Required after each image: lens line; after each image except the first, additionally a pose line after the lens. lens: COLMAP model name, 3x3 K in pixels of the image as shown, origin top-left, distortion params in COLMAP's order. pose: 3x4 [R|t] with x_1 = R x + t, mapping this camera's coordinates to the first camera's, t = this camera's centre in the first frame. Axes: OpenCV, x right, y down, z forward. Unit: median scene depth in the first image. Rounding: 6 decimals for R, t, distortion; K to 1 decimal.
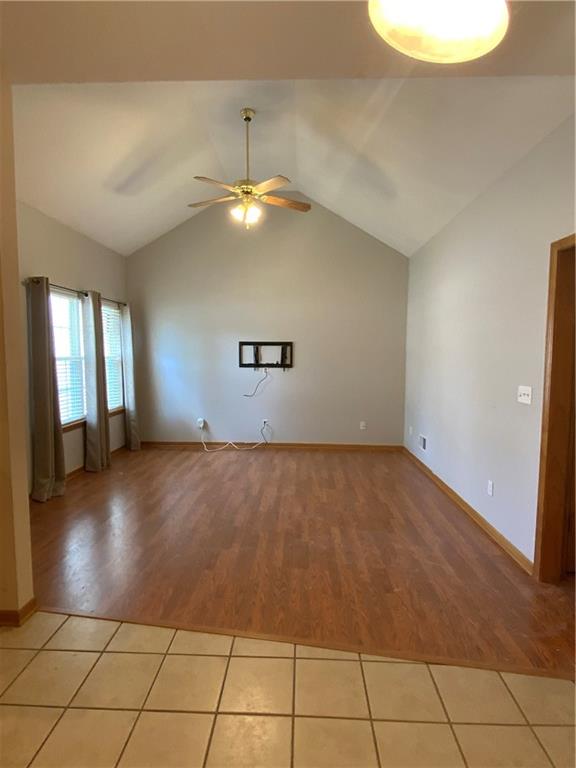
lens RADIAL K [[407.7, 0, 276.7], [0, 407.7, 382.6], [0, 0, 1]] dist [-0.043484, -0.000115]
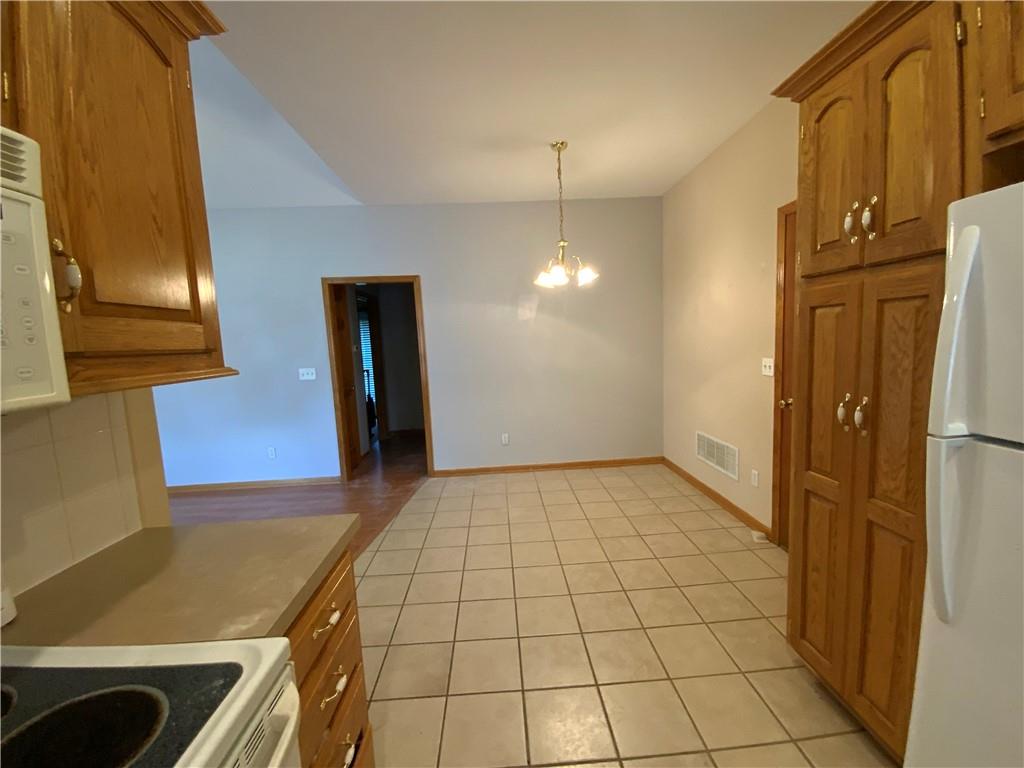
lens RADIAL K [[413.9, 0, 512.0], [0, 413.9, 384.0], [0, 0, 1]] dist [-0.000197, 0.000004]
pose [[-0.111627, -0.104645, 0.988225, -0.861882], [0.117332, 0.986096, 0.117673, -0.021606], [-0.986799, 0.129086, -0.097796, 0.344975]]
